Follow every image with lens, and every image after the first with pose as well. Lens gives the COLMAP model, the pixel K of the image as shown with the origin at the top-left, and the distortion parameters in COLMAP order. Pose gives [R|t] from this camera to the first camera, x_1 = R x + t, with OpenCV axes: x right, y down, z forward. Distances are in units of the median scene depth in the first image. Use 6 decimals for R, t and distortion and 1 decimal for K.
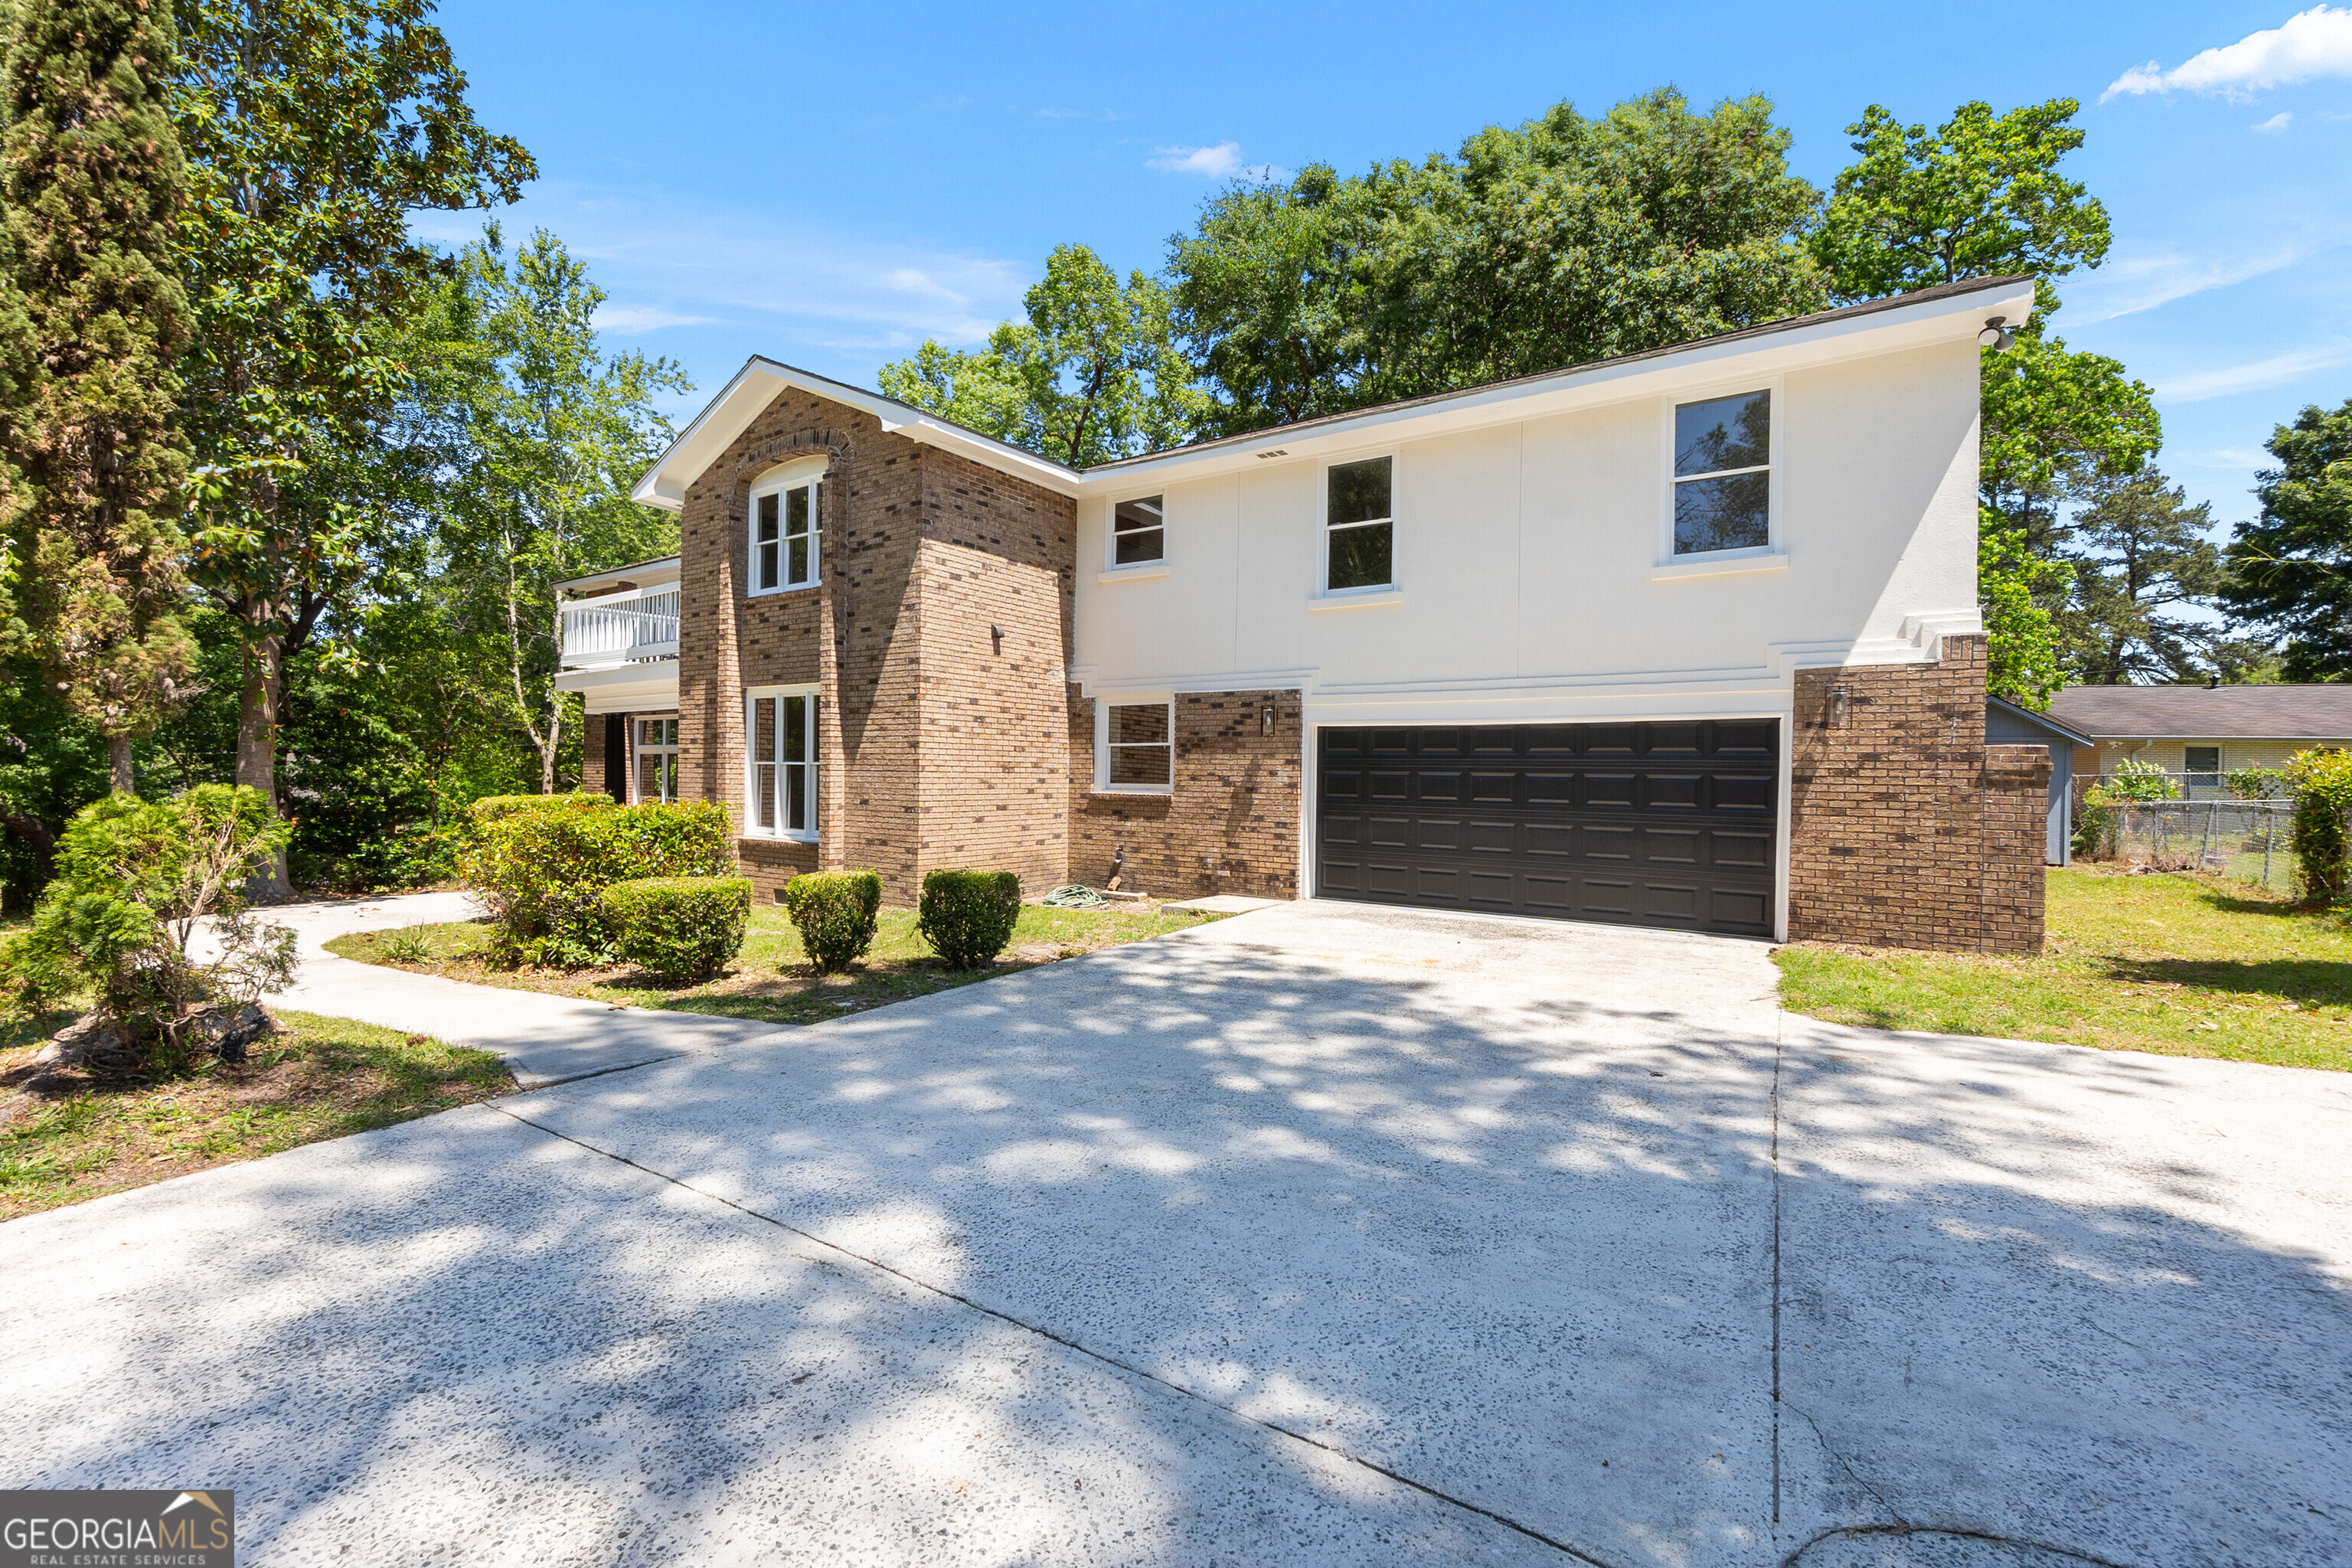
lens RADIAL K [[1021.8, 0, 1162.7], [0, 1021.8, 776.7], [0, 0, 1]] dist [-0.004121, -0.000341]
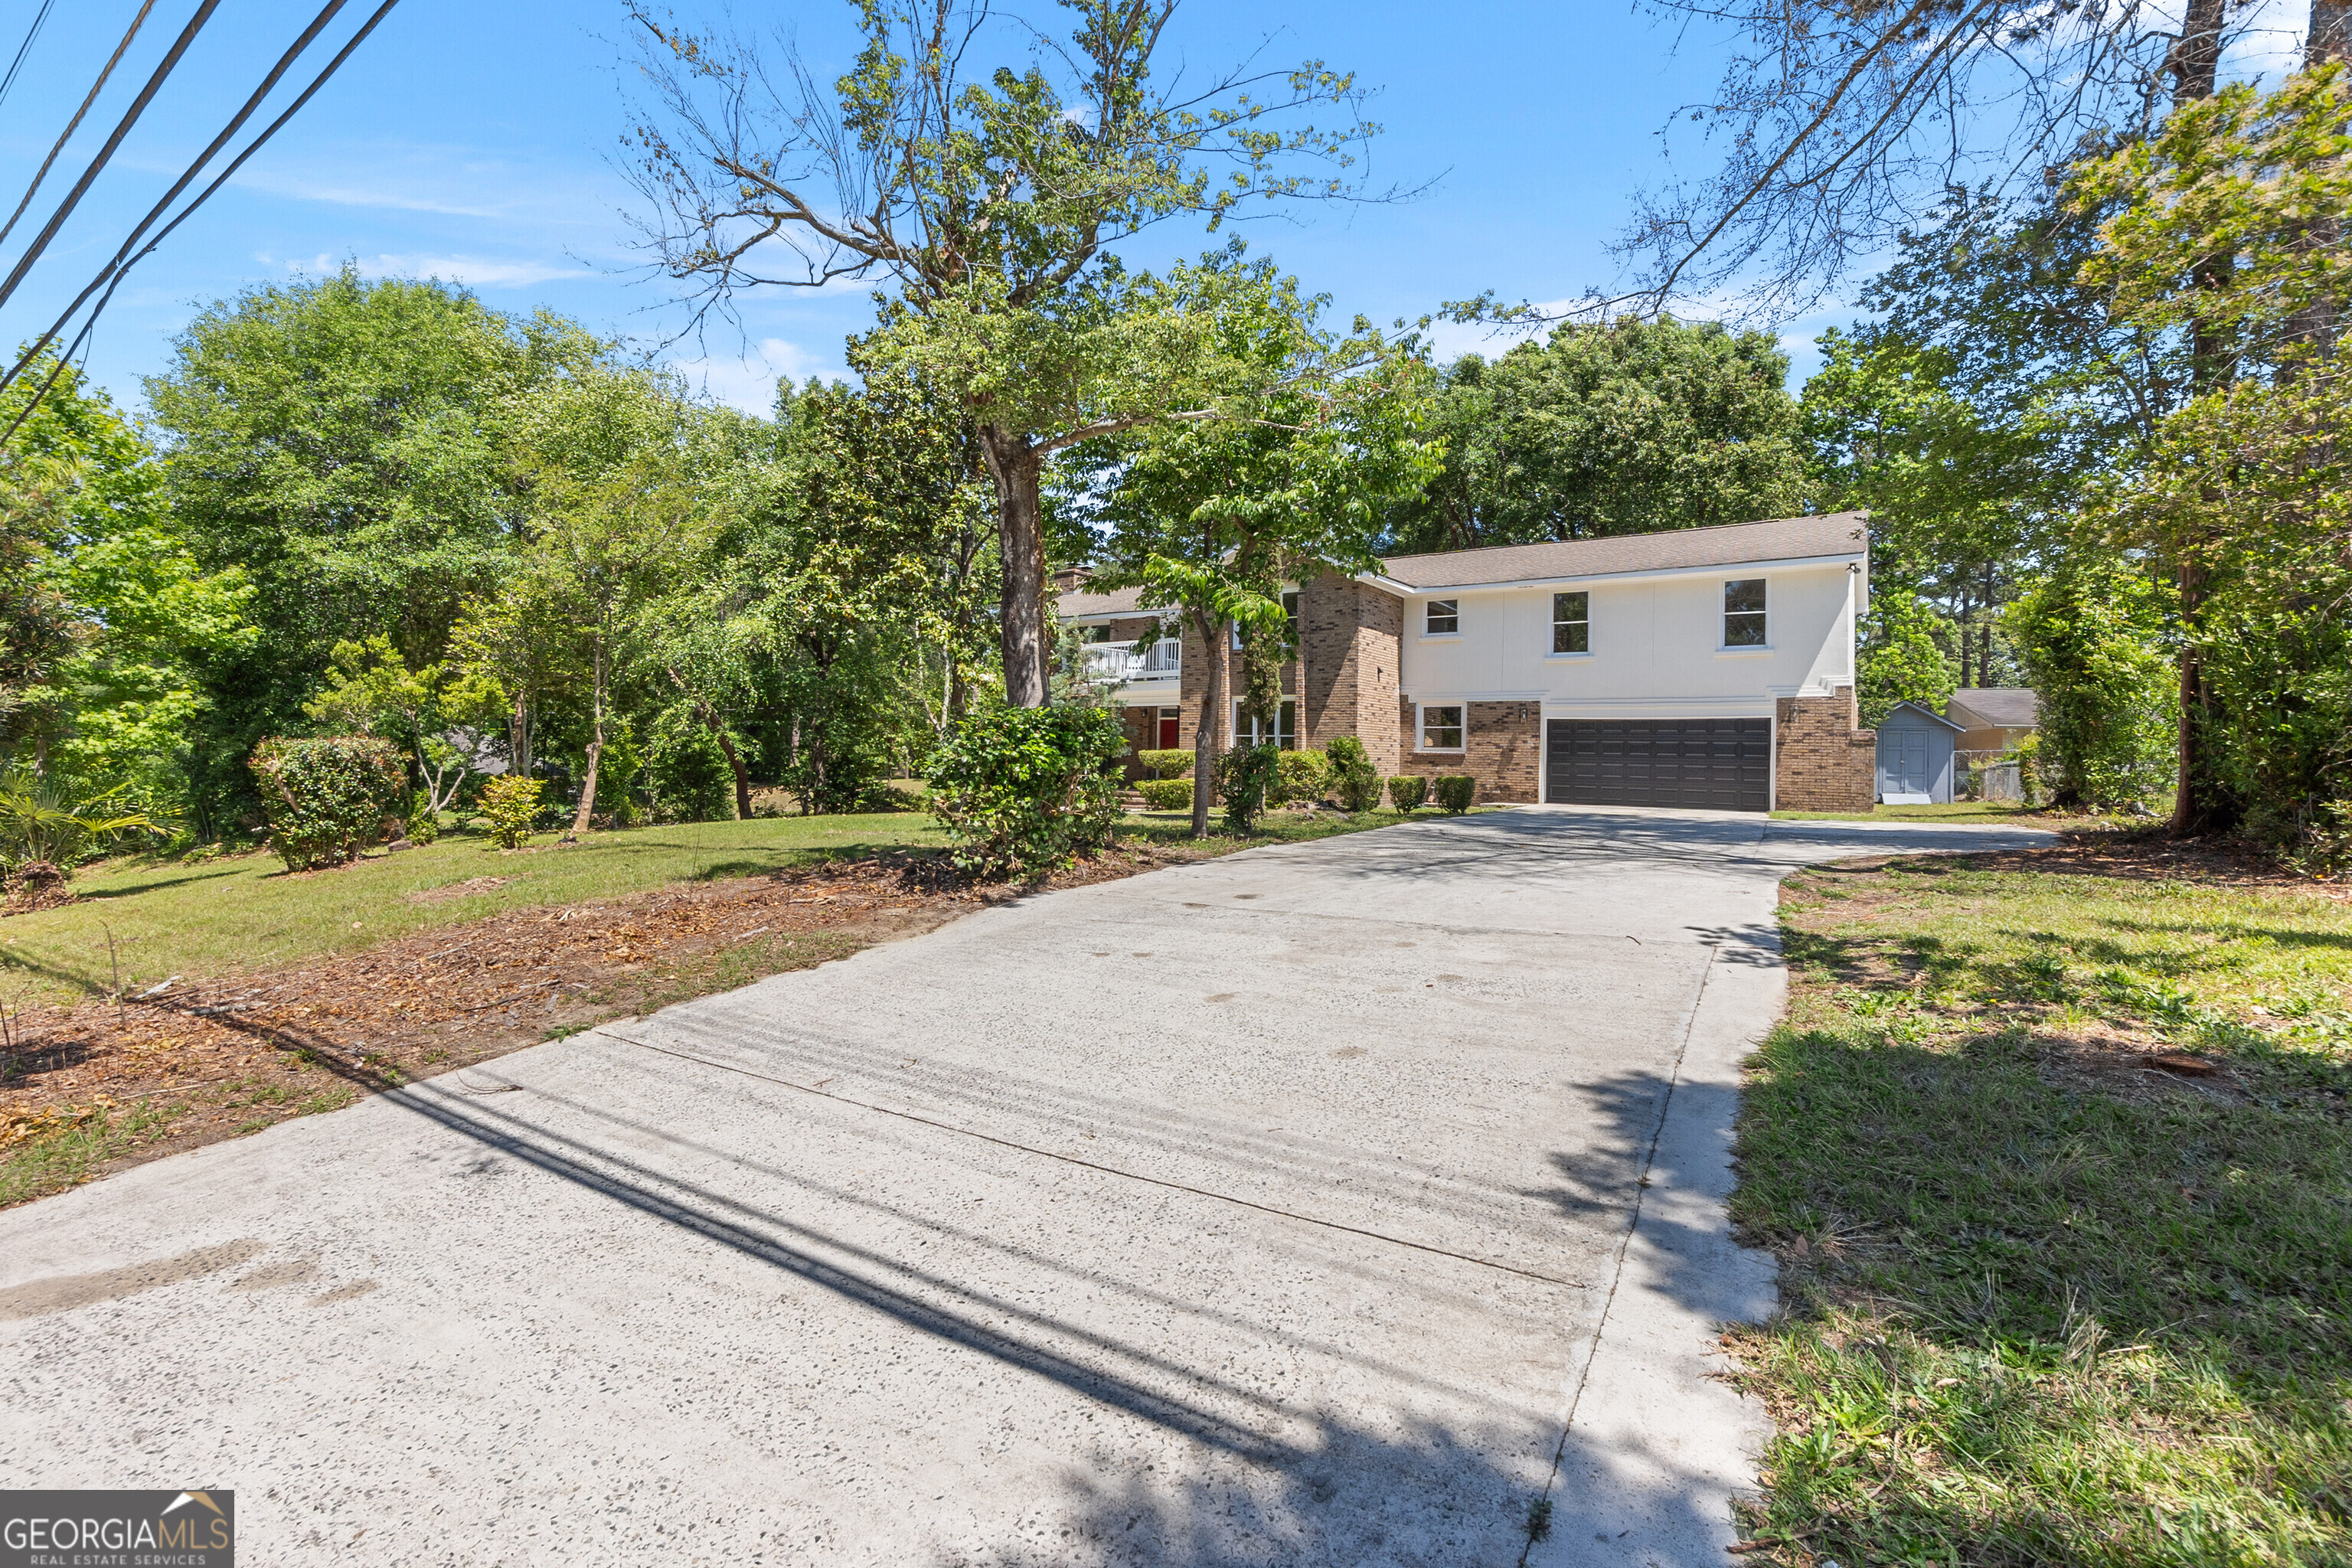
lens RADIAL K [[1051.4, 0, 1167.2], [0, 1051.4, 731.7], [0, 0, 1]] dist [0.000812, 0.000204]
pose [[0.999937, 0.006429, 0.009234, -0.605187], [-0.006164, 0.999577, -0.028423, 0.039006], [-0.009412, 0.028364, 0.999553, -1.054643]]
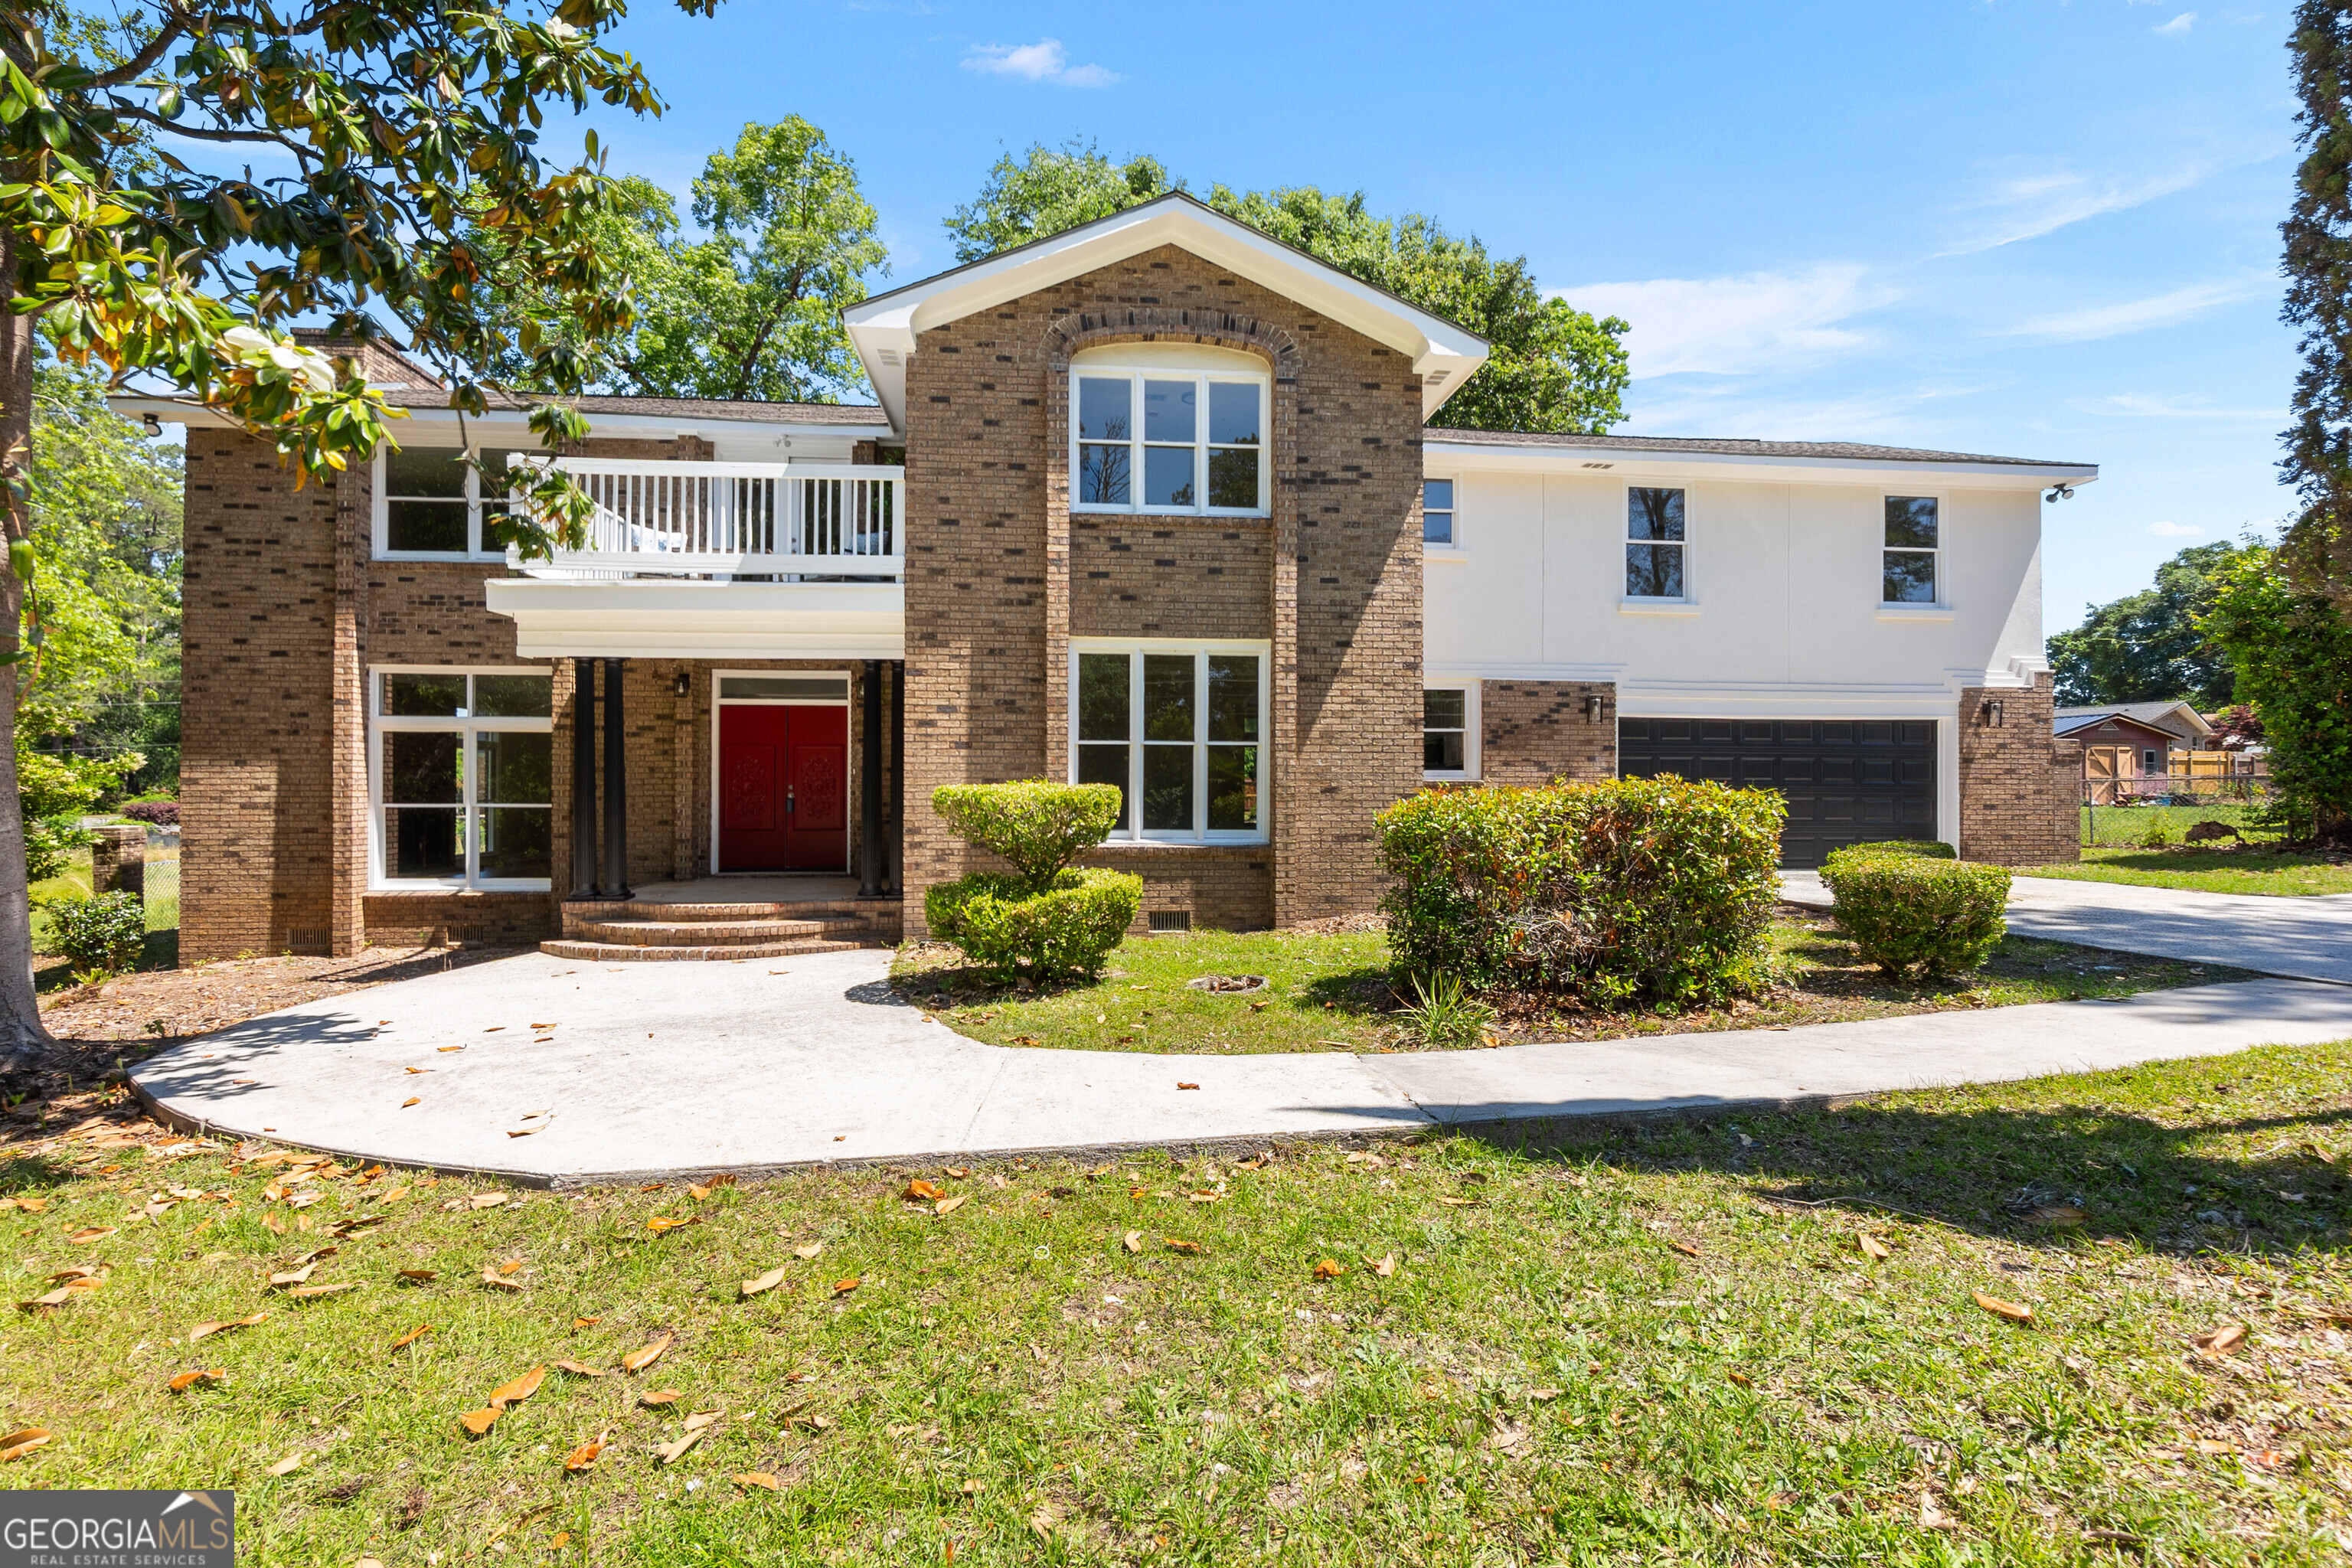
lens RADIAL K [[1021.8, 0, 1162.7], [0, 1021.8, 776.7], [0, 0, 1]] dist [-0.004121, -0.000341]
pose [[0.759639, -0.003616, 0.650335, -0.914699], [0.009446, 0.999940, -0.005473, 0.017081], [-0.650277, 0.010300, 0.759628, 0.457567]]
